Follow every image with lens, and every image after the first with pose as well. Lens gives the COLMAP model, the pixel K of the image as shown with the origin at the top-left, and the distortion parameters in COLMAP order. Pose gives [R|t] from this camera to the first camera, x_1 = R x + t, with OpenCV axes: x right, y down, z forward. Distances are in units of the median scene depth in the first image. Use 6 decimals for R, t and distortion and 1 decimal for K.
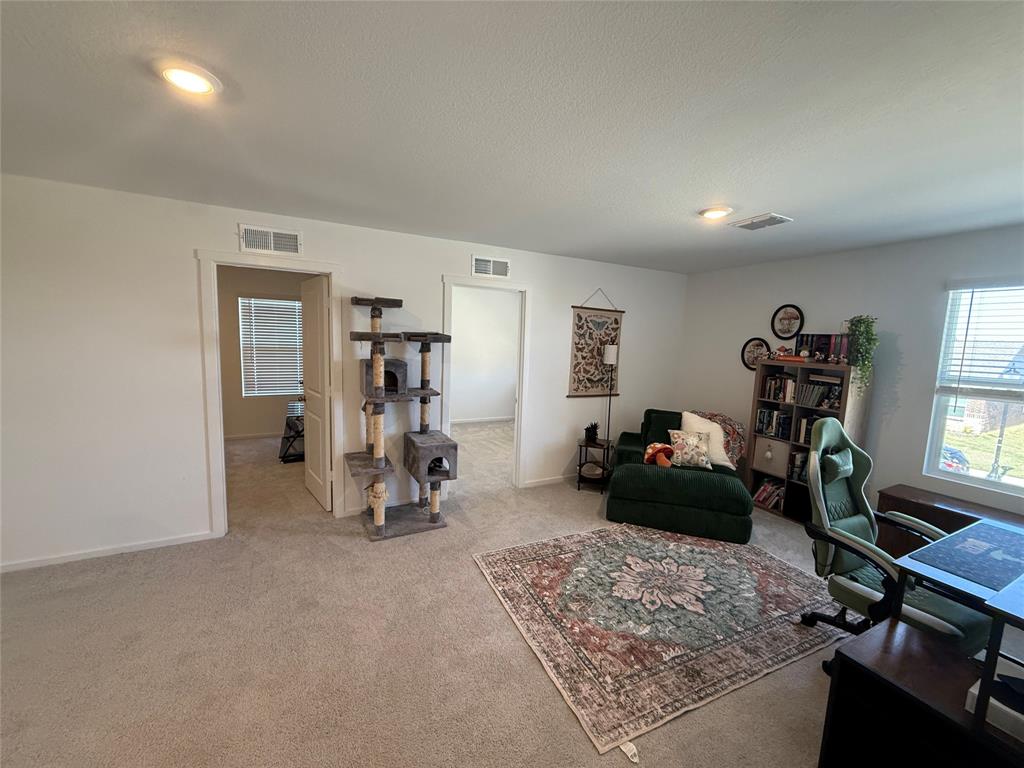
lens RADIAL K [[406.1, 0, 512.0], [0, 406.1, 384.0], [0, 0, 1]] dist [-0.001240, 0.000269]
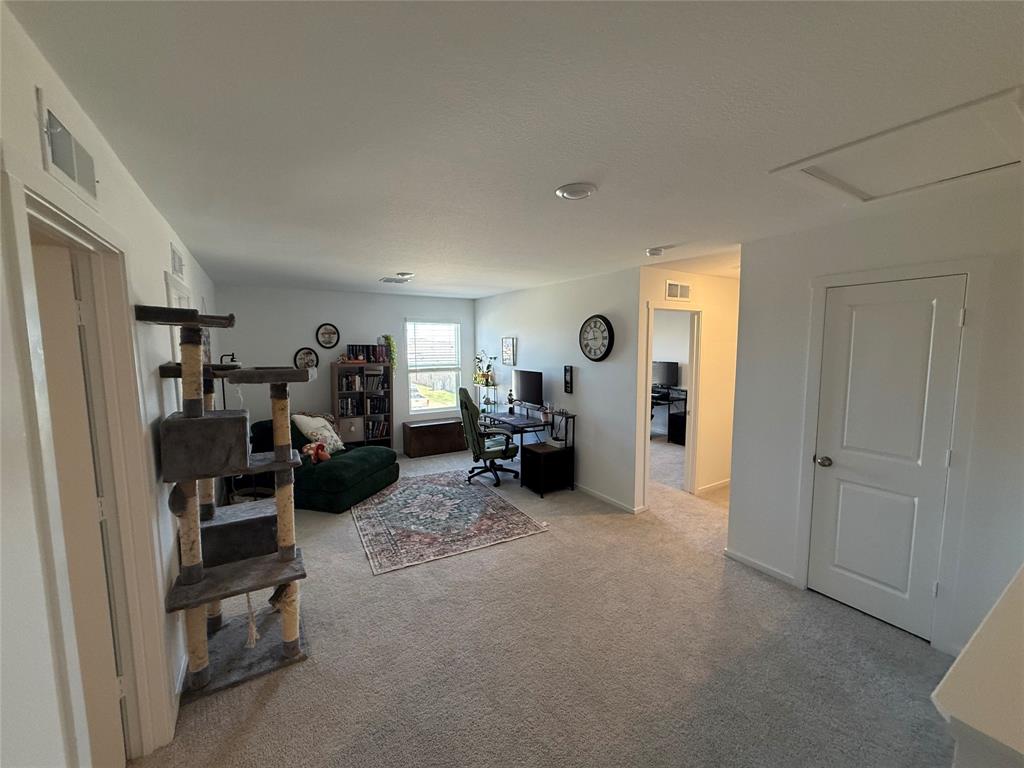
lens RADIAL K [[406.1, 0, 512.0], [0, 406.1, 384.0], [0, 0, 1]] dist [-0.001240, 0.000269]
pose [[-0.075920, -0.127924, 0.988874, -0.927801], [0.109382, 0.984682, 0.135780, -0.132370], [-0.991096, 0.118474, -0.060765, 0.574553]]
